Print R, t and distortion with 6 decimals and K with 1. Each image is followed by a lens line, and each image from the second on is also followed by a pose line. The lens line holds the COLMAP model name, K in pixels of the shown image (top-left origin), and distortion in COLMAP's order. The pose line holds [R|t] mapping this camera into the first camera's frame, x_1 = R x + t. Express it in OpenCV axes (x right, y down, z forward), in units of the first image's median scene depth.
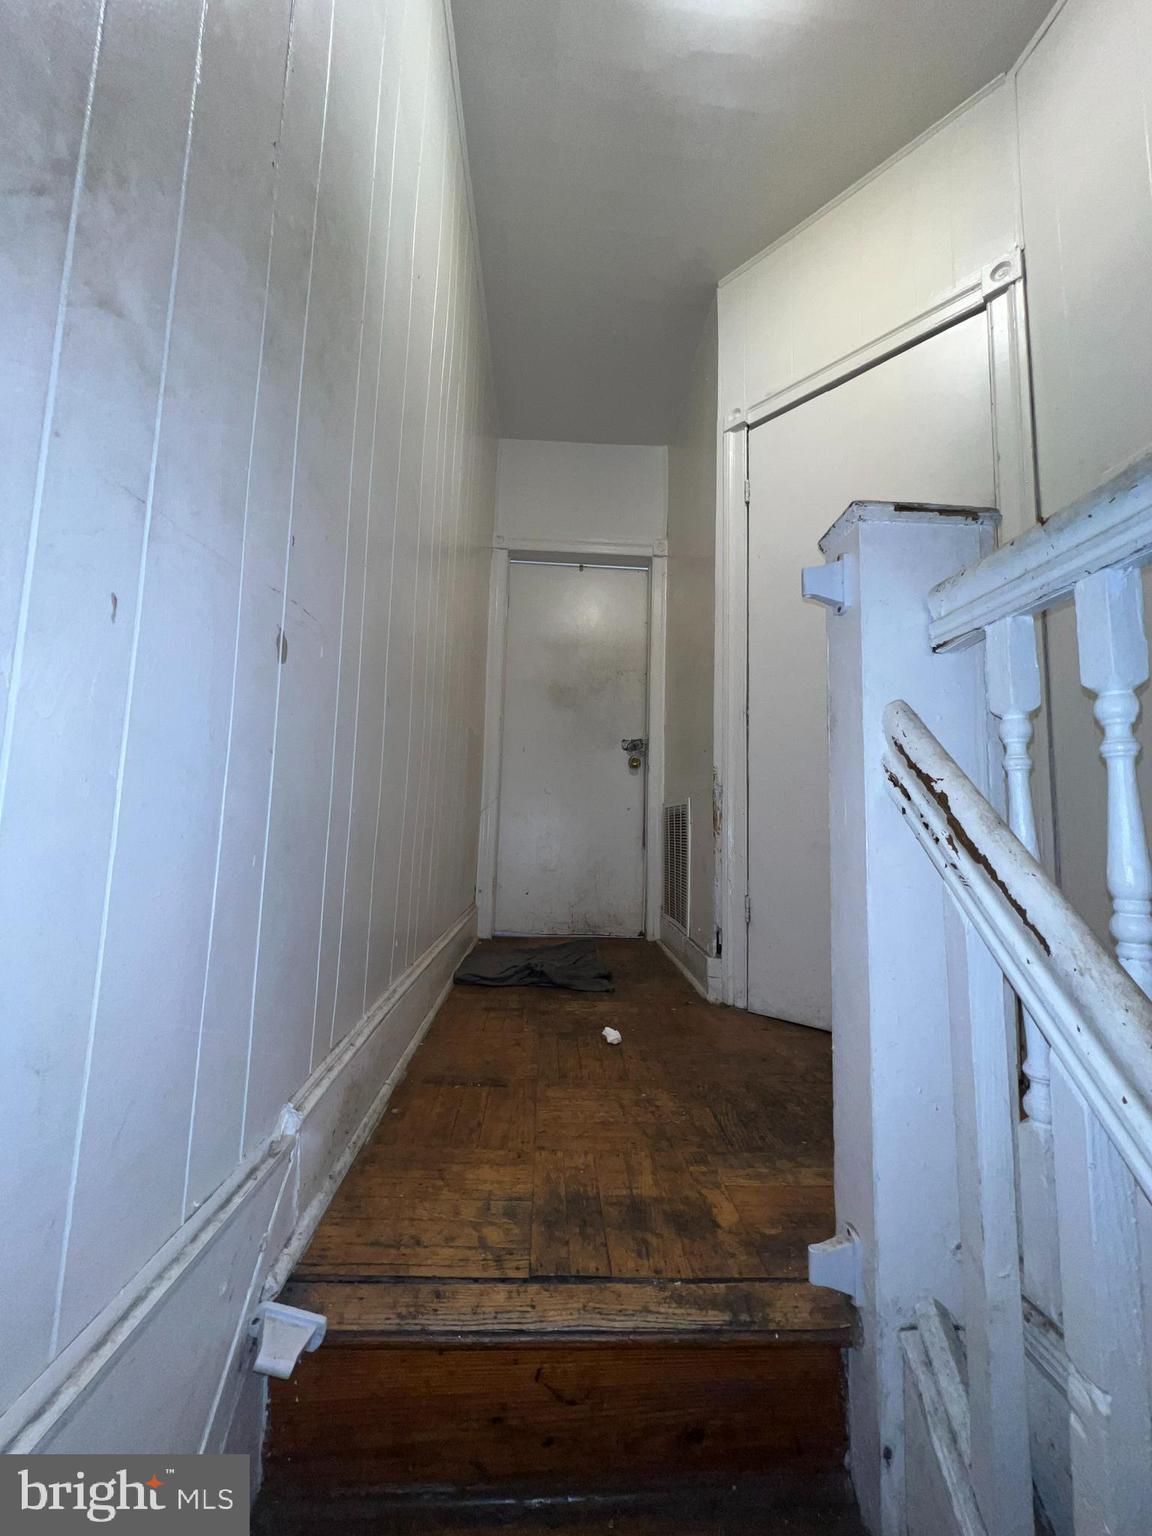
lens RADIAL K [[616.5, 0, 565.7], [0, 616.5, 764.6], [0, 0, 1]] dist [-0.004975, -0.000131]
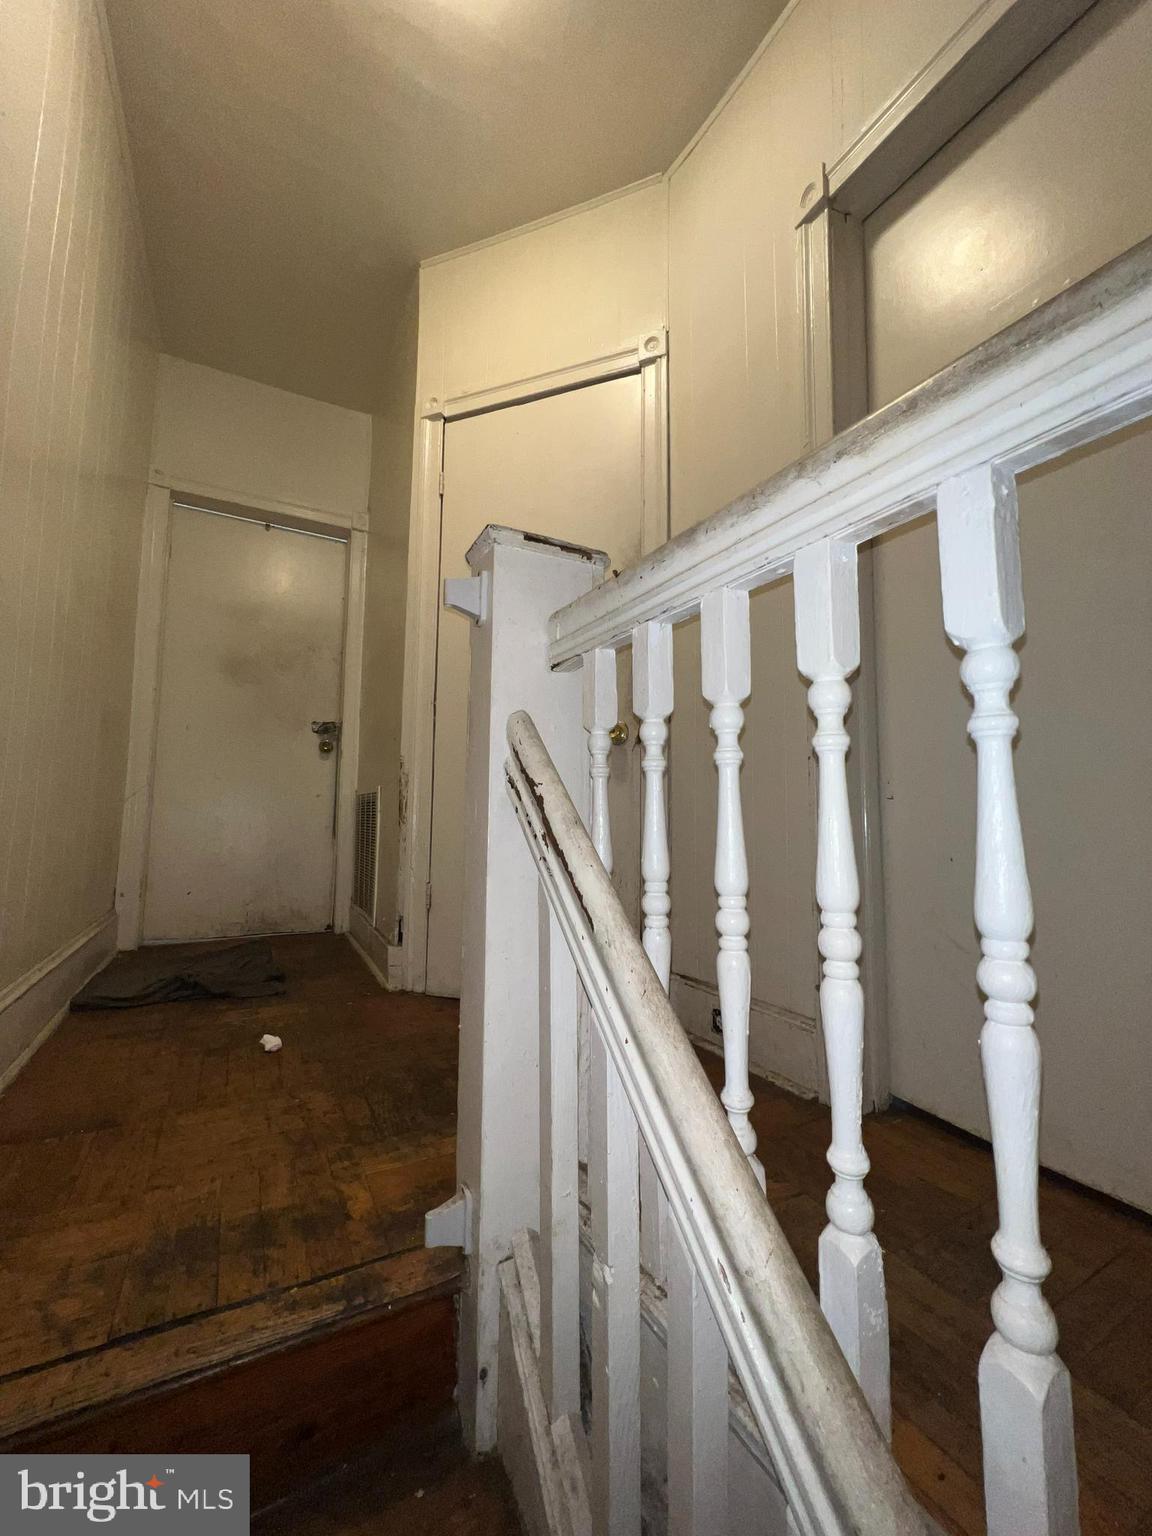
lens RADIAL K [[620.2, 0, 581.6], [0, 620.2, 762.8], [0, 0, 1]] dist [-0.007239, 0.000976]
pose [[0.896155, 0.019904, 0.443295, 0.110088], [-0.032783, 0.999233, 0.021408, -0.028918], [-0.442529, -0.033717, 0.896120, -0.048899]]
